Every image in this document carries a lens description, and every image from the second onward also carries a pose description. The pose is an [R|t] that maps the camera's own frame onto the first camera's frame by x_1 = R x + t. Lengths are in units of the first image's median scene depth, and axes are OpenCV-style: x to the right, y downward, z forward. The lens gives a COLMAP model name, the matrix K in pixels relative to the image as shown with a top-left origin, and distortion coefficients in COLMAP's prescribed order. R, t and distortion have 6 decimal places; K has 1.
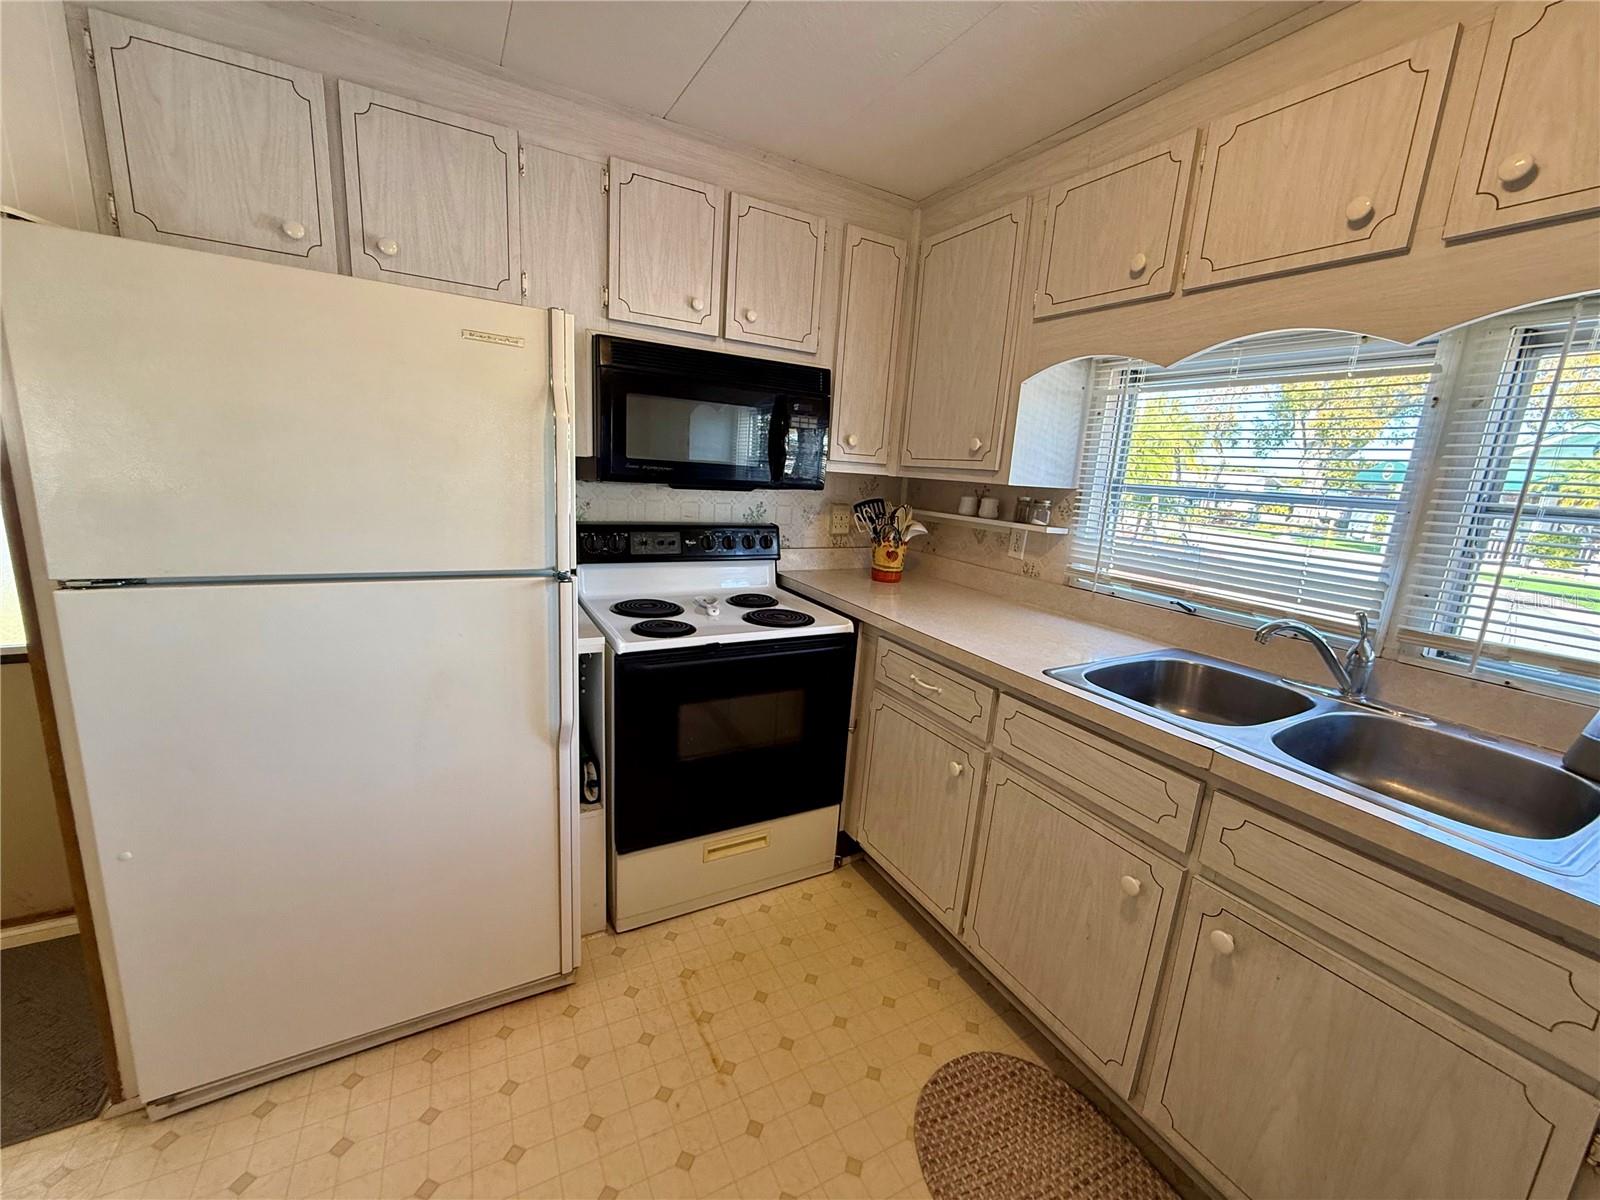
lens RADIAL K [[638.6, 0, 795.1], [0, 638.6, 600.3], [0, 0, 1]] dist [-0.001674, 0.000475]
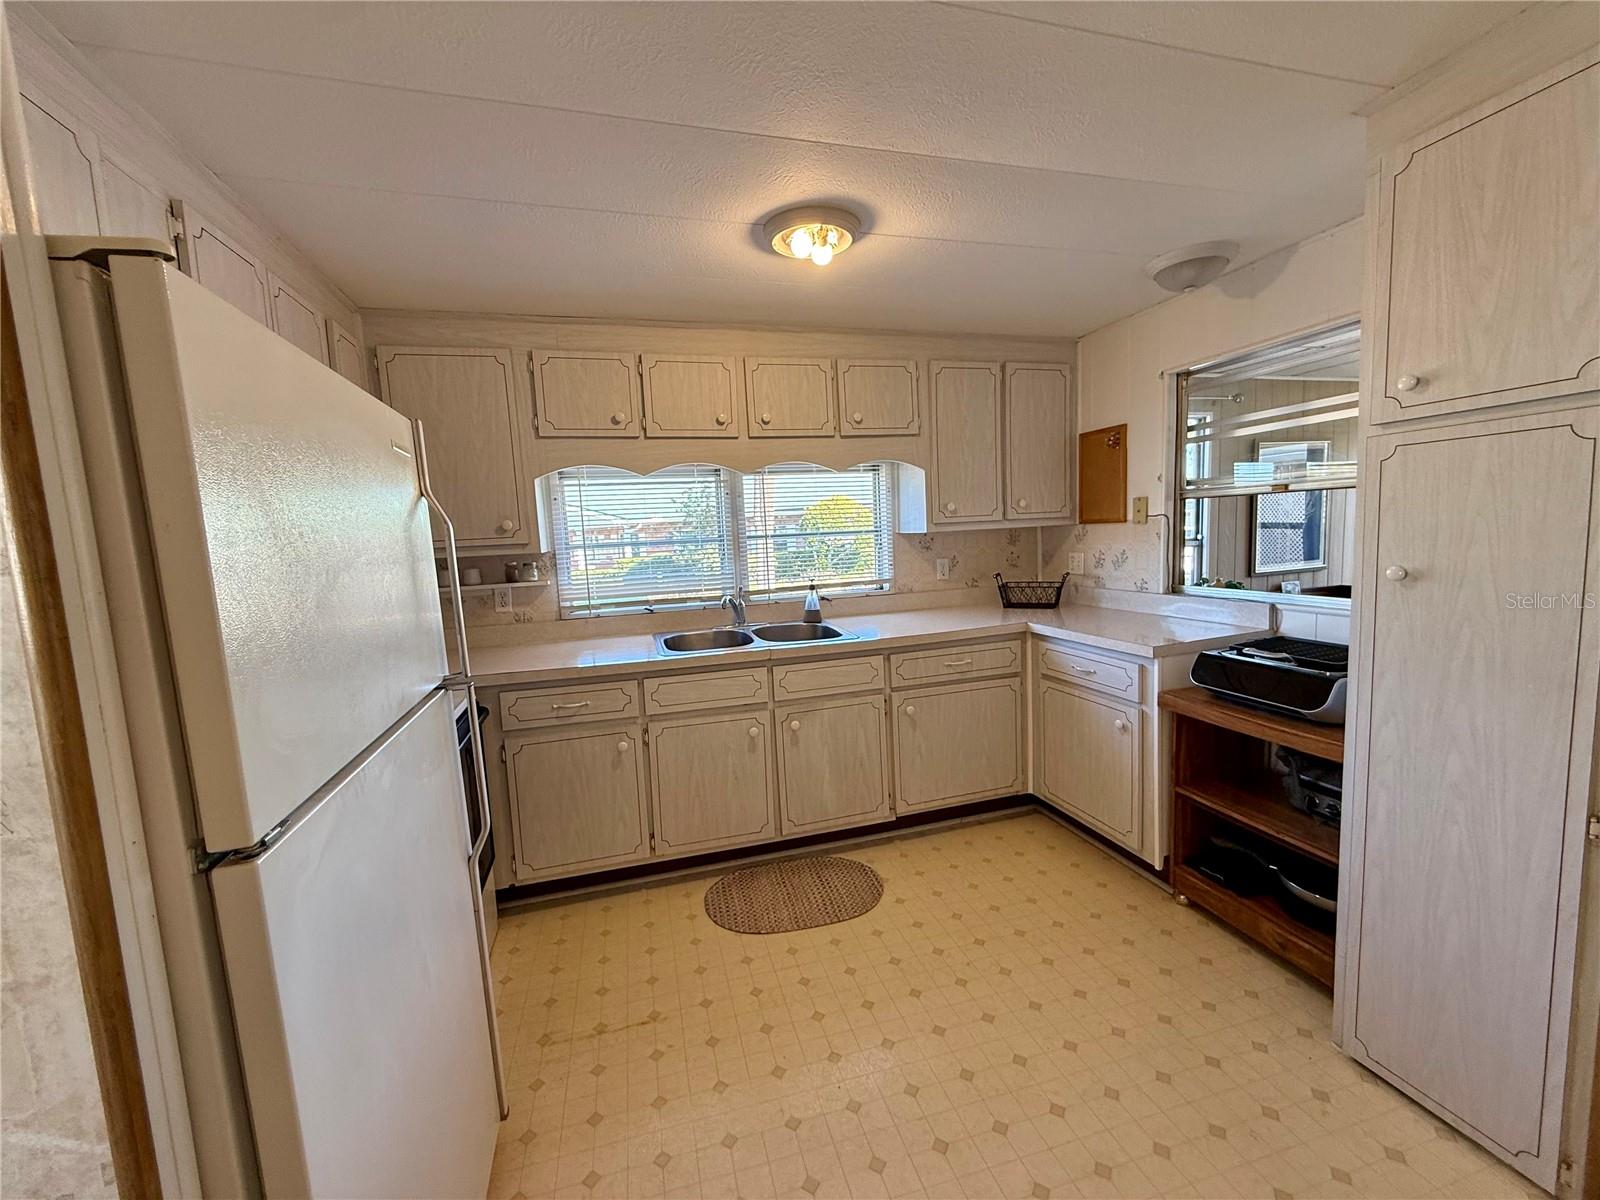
lens RADIAL K [[638.6, 0, 795.2], [0, 638.6, 598.0], [0, 0, 1]] dist [-0.001674, 0.000475]
pose [[0.217786, -0.173572, 0.960438, -1.048480], [0.261954, 0.958348, 0.113794, -0.124200], [-0.940186, 0.226808, 0.254183, 0.212554]]
